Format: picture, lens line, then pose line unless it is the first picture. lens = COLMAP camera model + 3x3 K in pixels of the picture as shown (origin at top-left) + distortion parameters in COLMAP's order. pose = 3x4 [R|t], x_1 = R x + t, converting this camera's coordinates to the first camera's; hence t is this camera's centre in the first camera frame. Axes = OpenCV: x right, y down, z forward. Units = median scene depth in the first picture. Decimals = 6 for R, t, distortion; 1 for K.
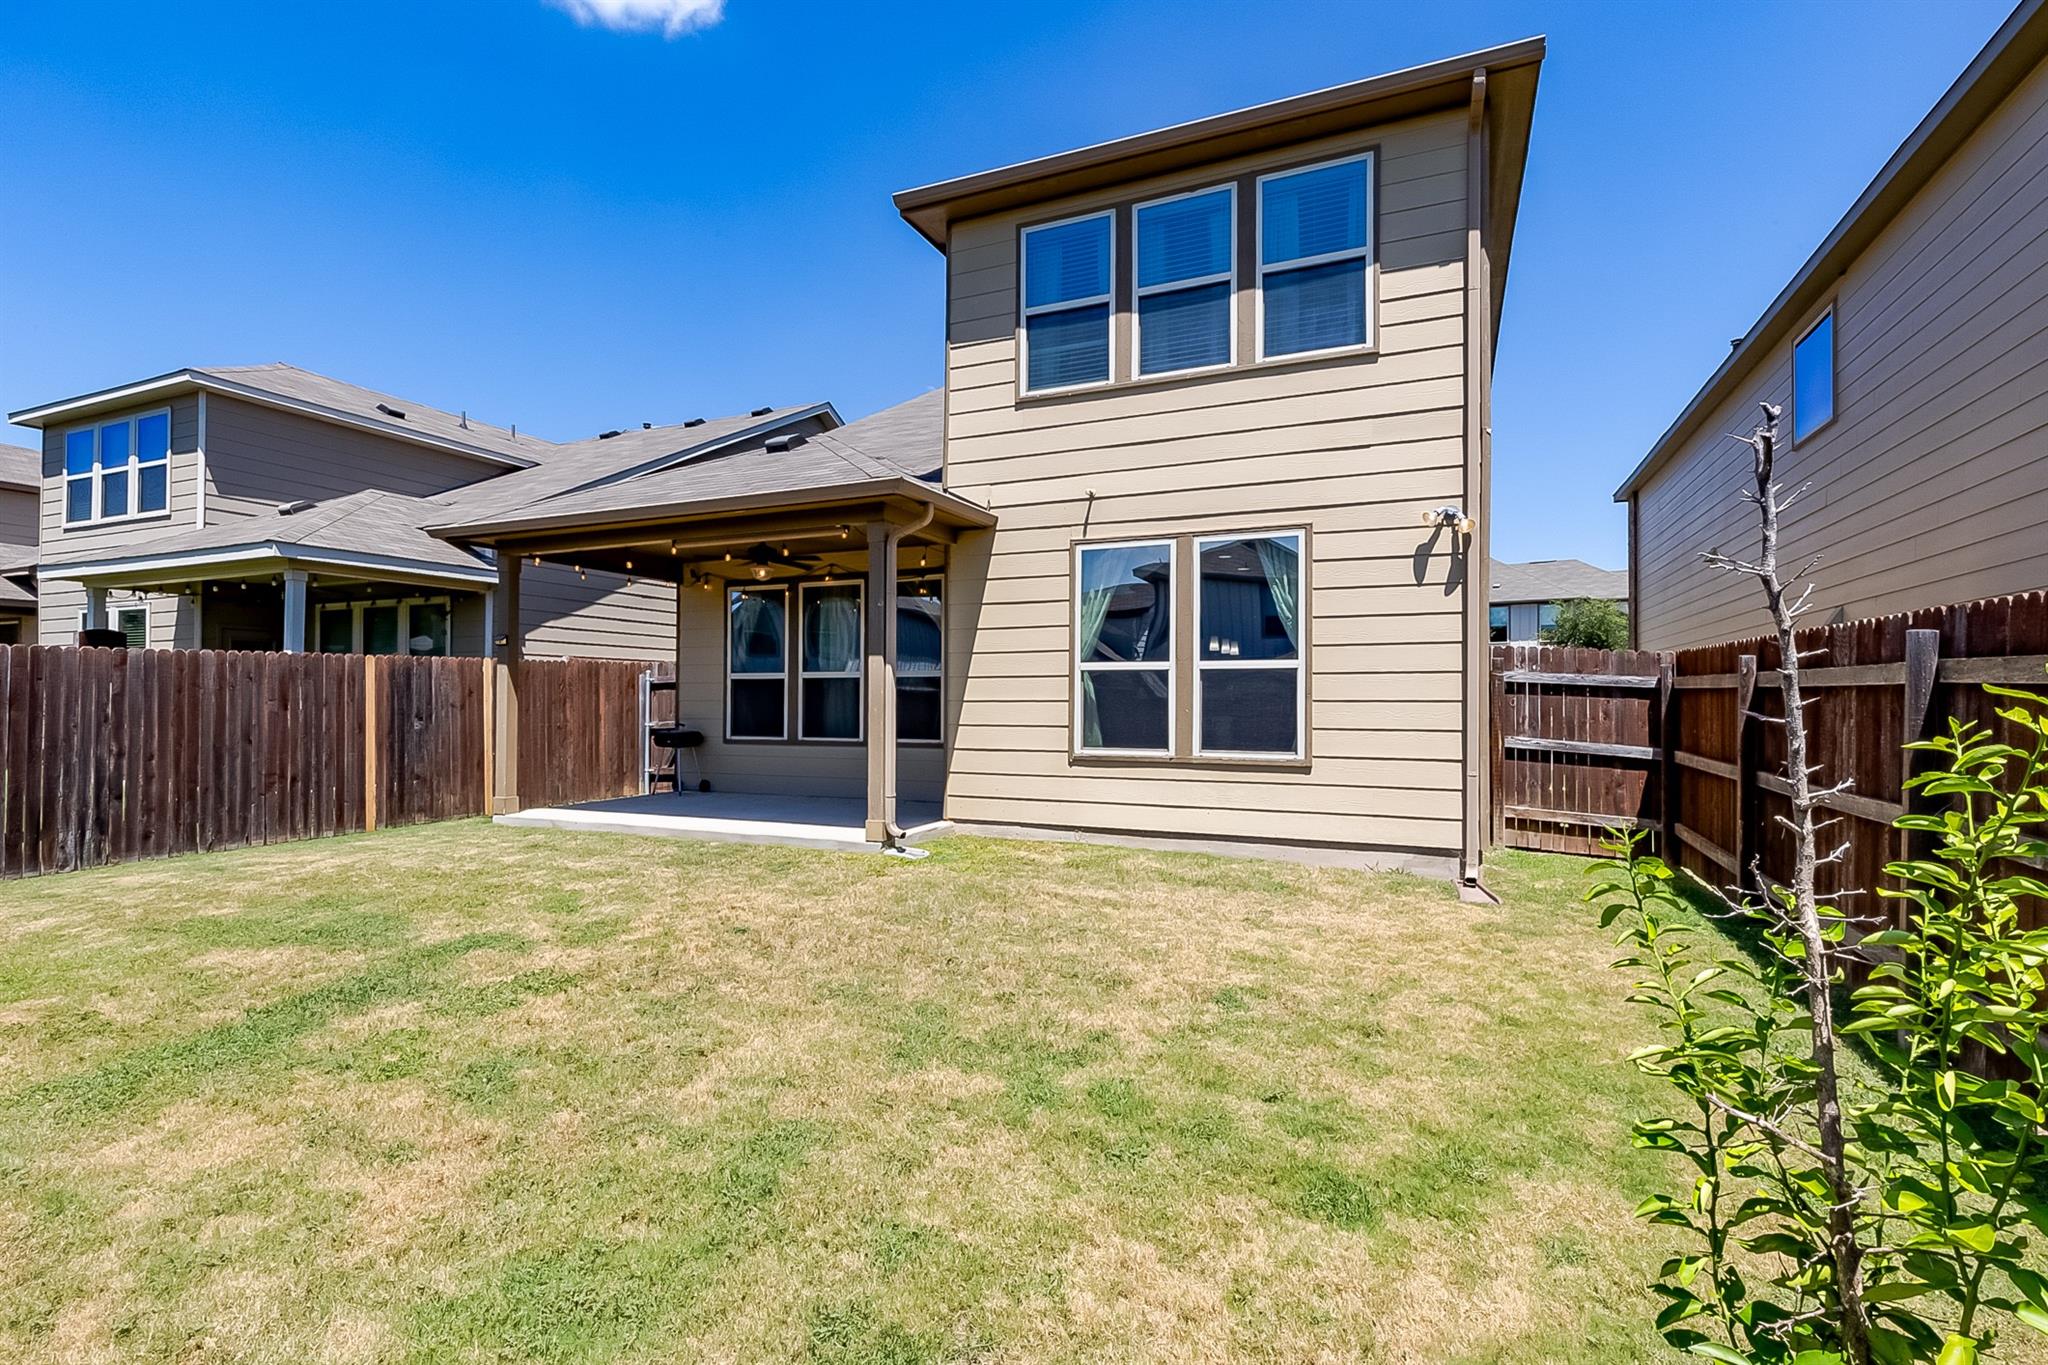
lens RADIAL K [[919.5, 0, 1024.6], [0, 919.5, 693.0], [0, 0, 1]] dist [0.007759, -0.000043]
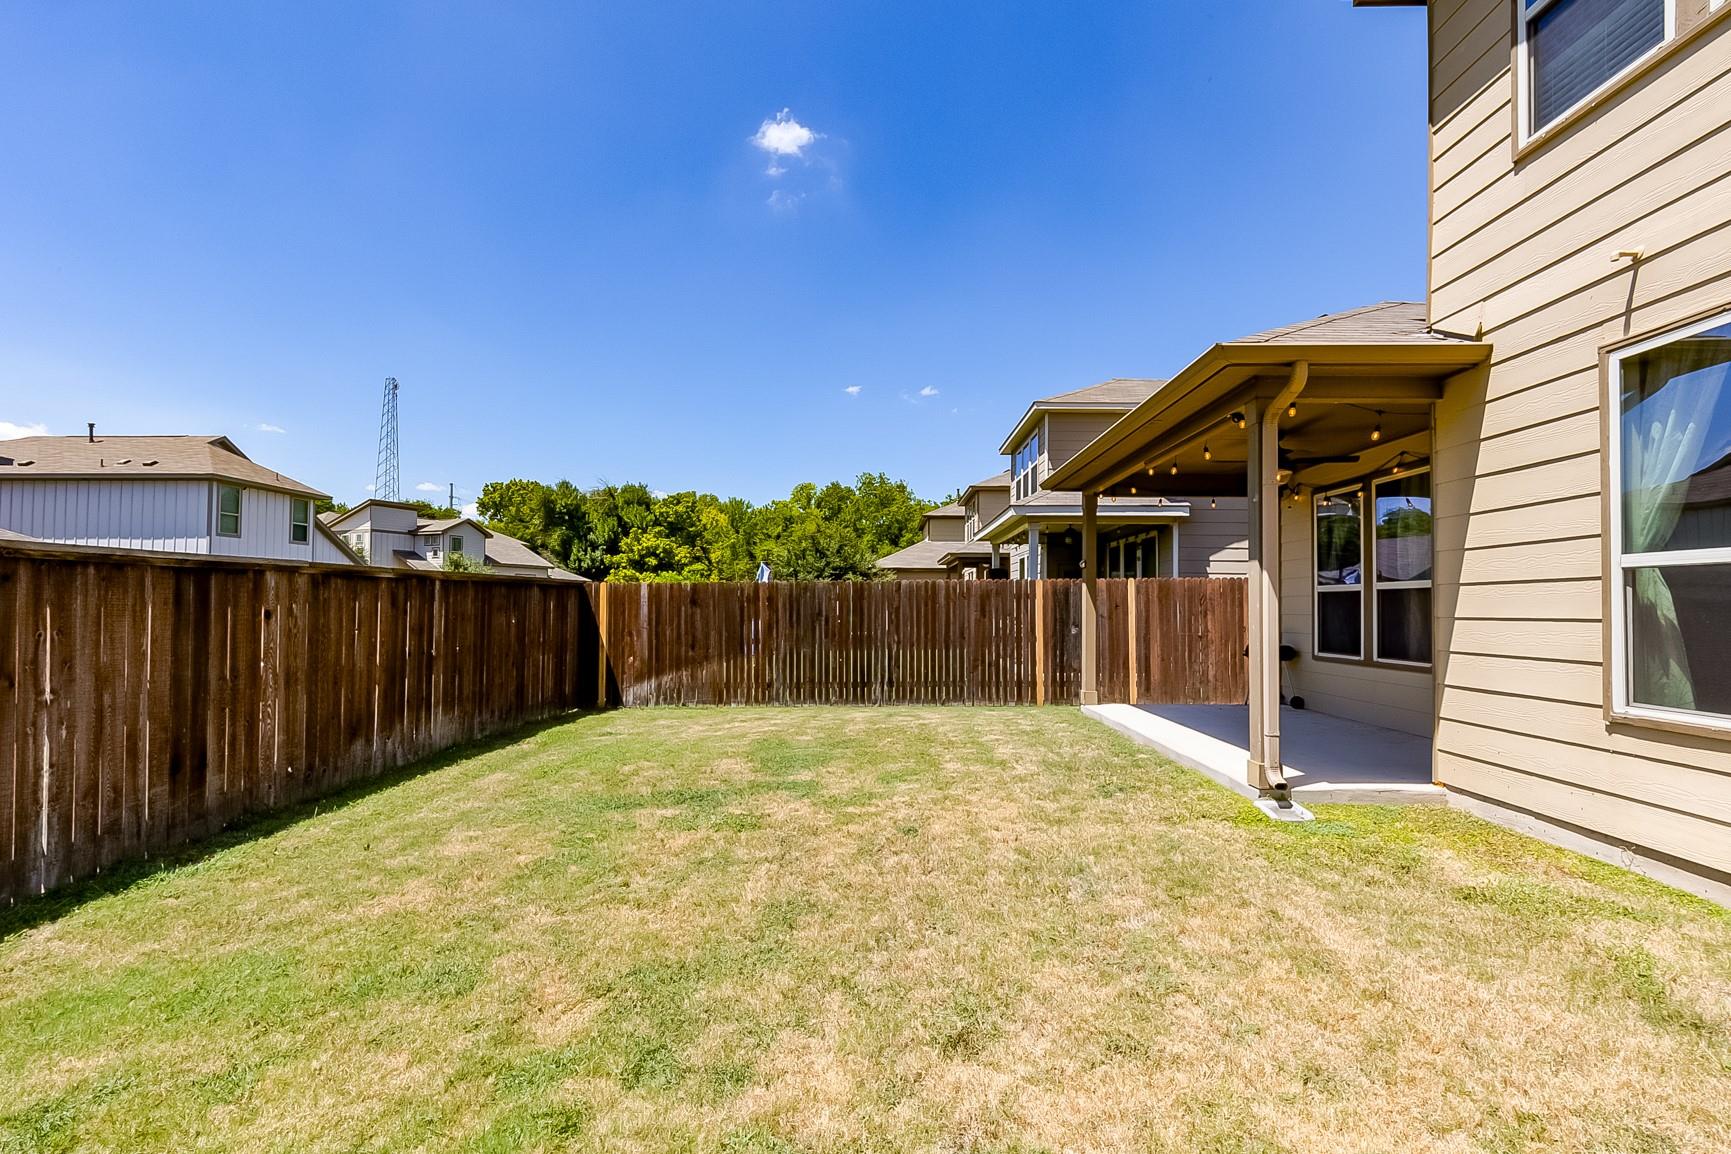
lens RADIAL K [[777.1, 0, 887.8], [0, 777.1, 584.7], [0, 0, 1]] dist [0.007759, -0.000043]
pose [[0.406760, -0.025541, -0.913178, 0.318821], [0.000649, 0.999617, -0.027670, -0.000903], [0.913535, 0.010662, 0.406620, 0.382127]]
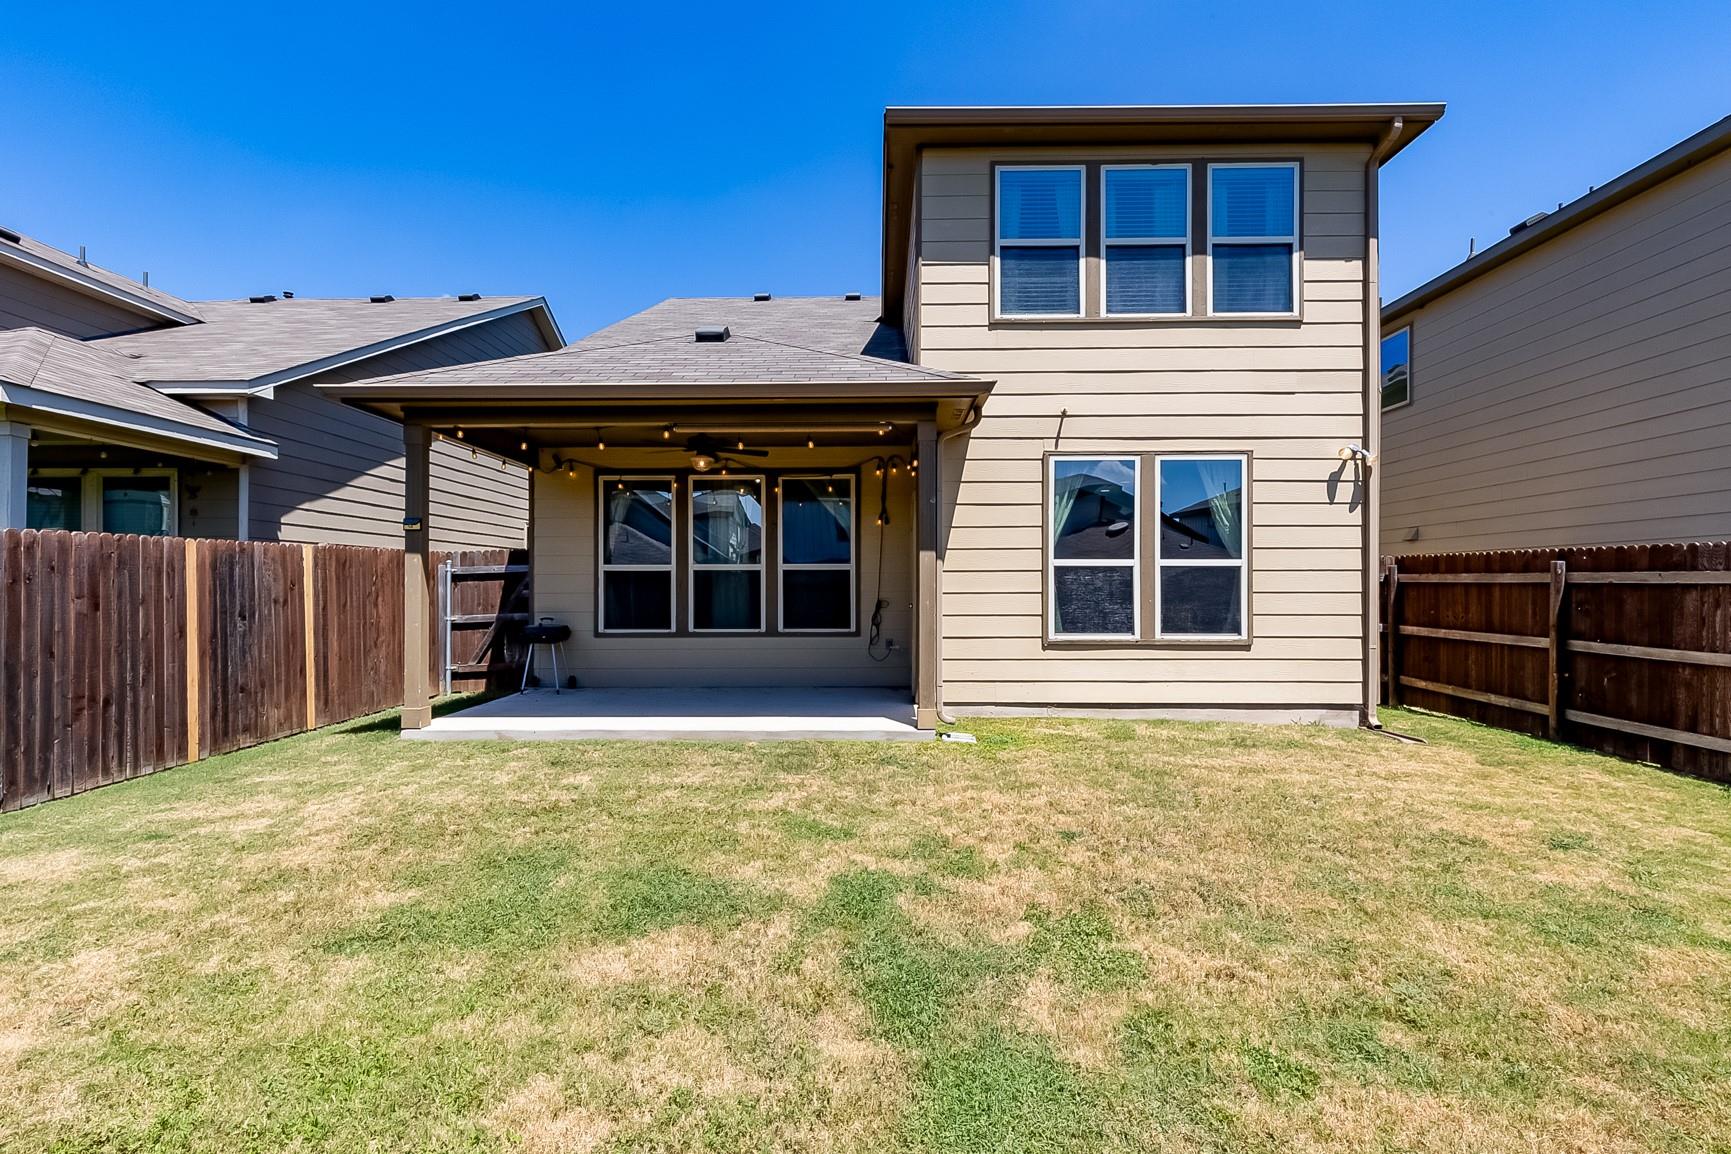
lens RADIAL K [[777.1, 0, 857.7], [0, 777.1, 582.3], [0, 0, 1]] dist [0.007759, -0.000043]
pose [[0.925251, -0.000801, 0.379354, -0.525898], [-0.000530, 0.999994, 0.003405, -0.007688], [-0.379355, -0.003352, 0.925245, 0.201345]]
